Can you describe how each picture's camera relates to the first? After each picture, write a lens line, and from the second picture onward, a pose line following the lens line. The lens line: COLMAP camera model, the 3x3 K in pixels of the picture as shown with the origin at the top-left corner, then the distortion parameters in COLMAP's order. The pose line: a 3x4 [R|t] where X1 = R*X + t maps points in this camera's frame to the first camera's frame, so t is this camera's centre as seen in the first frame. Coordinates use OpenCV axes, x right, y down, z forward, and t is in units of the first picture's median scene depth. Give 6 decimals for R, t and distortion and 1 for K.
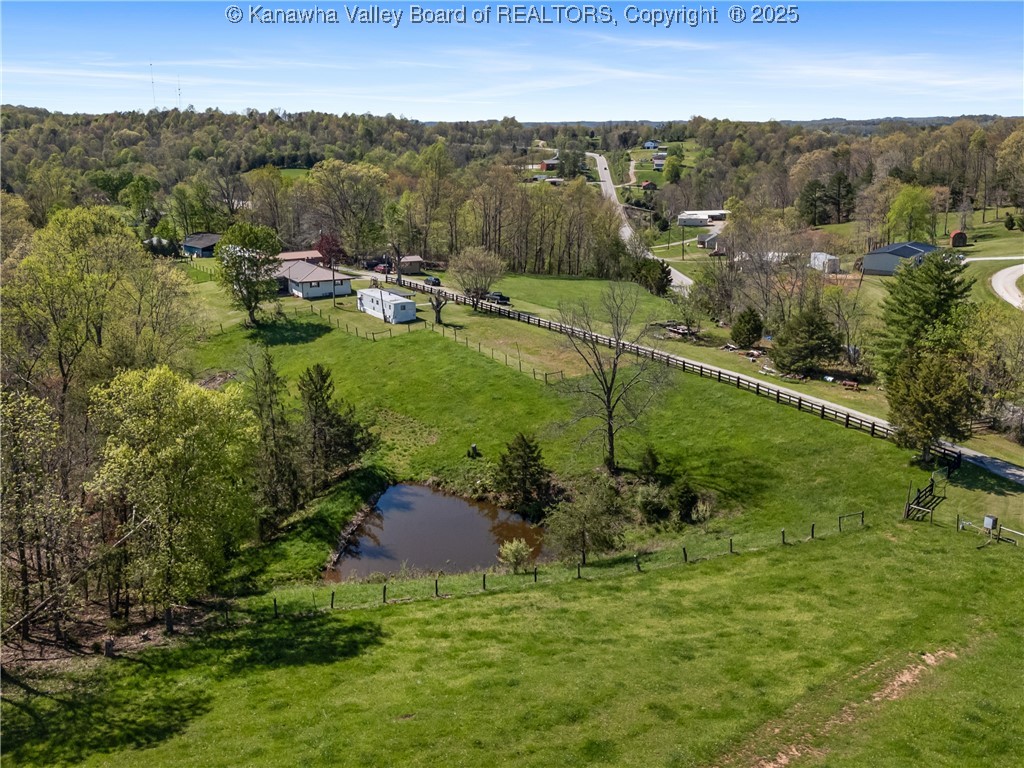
lens RADIAL K [[1000.9, 0, 512.0], [0, 1000.9, 384.0], [0, 0, 1]] dist [0.110664, -0.172250]
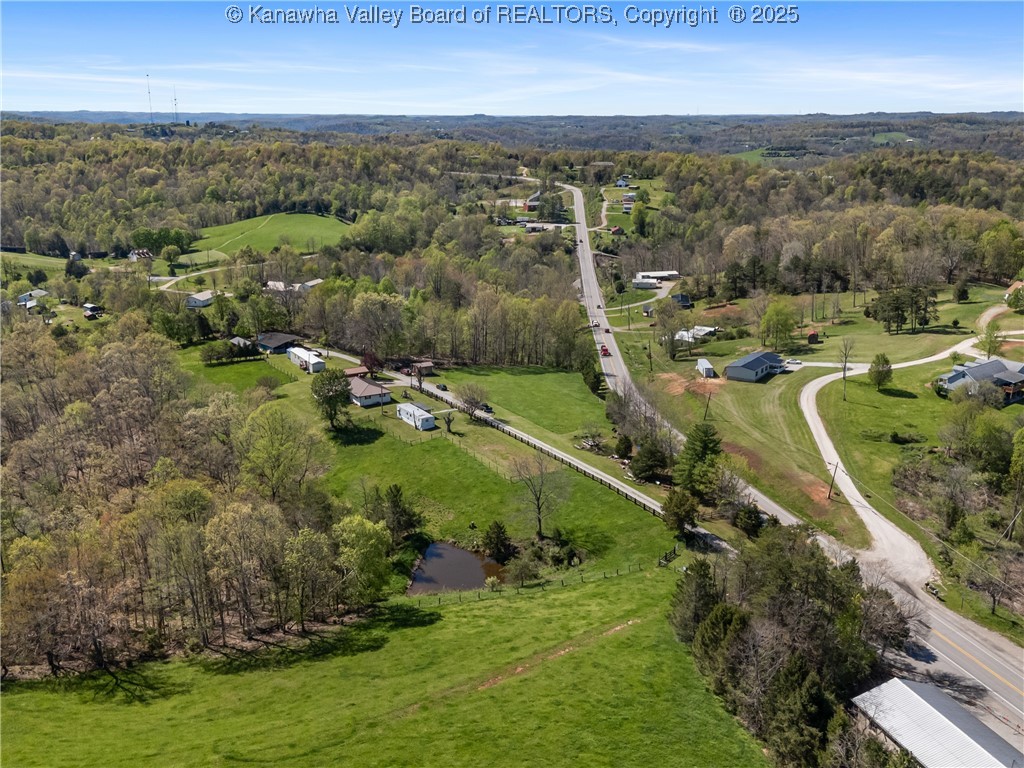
lens RADIAL K [[1001.0, 0, 512.0], [0, 1001.0, 384.0], [0, 0, 1]] dist [0.166238, -0.355545]
pose [[0.999924, -0.004173, 0.011598, 0.011660], [0.004074, 0.999955, 0.008510, -0.150095], [-0.011633, -0.008463, 0.999897, -0.644225]]
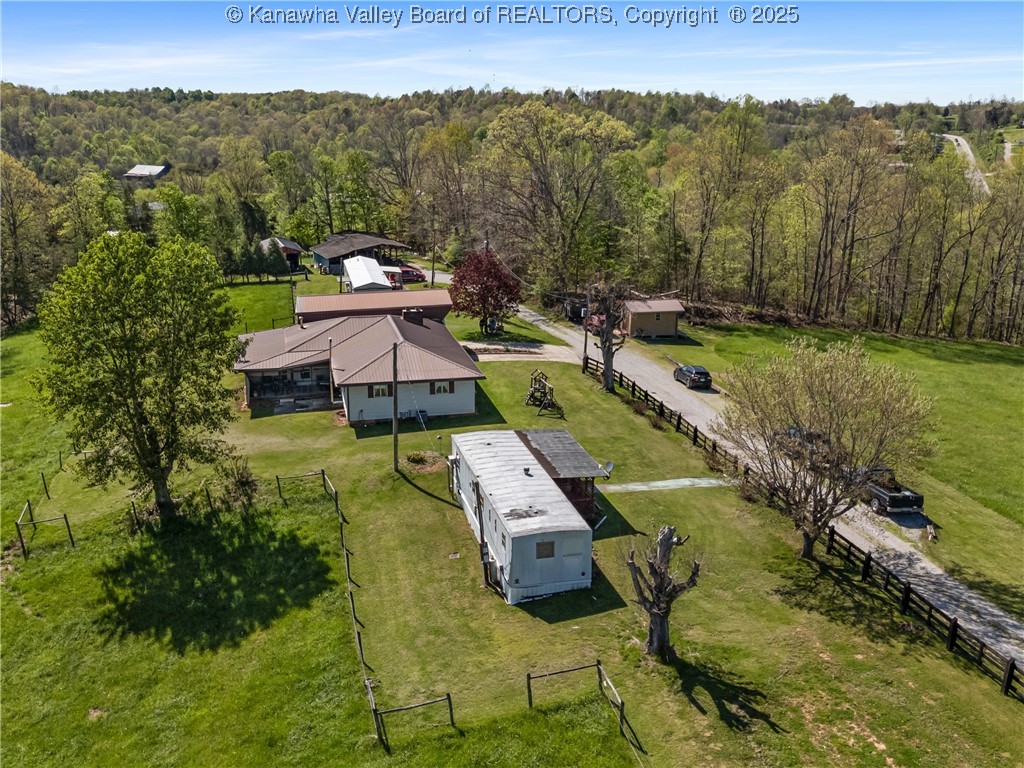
lens RADIAL K [[1000.9, 0, 512.0], [0, 1000.9, 384.0], [0, 0, 1]] dist [0.110664, -0.172250]
pose [[0.955622, 0.077877, -0.284117, -0.040604], [-0.074741, 0.996963, 0.021881, -0.129221], [0.284958, 0.000325, 0.958540, 0.726823]]
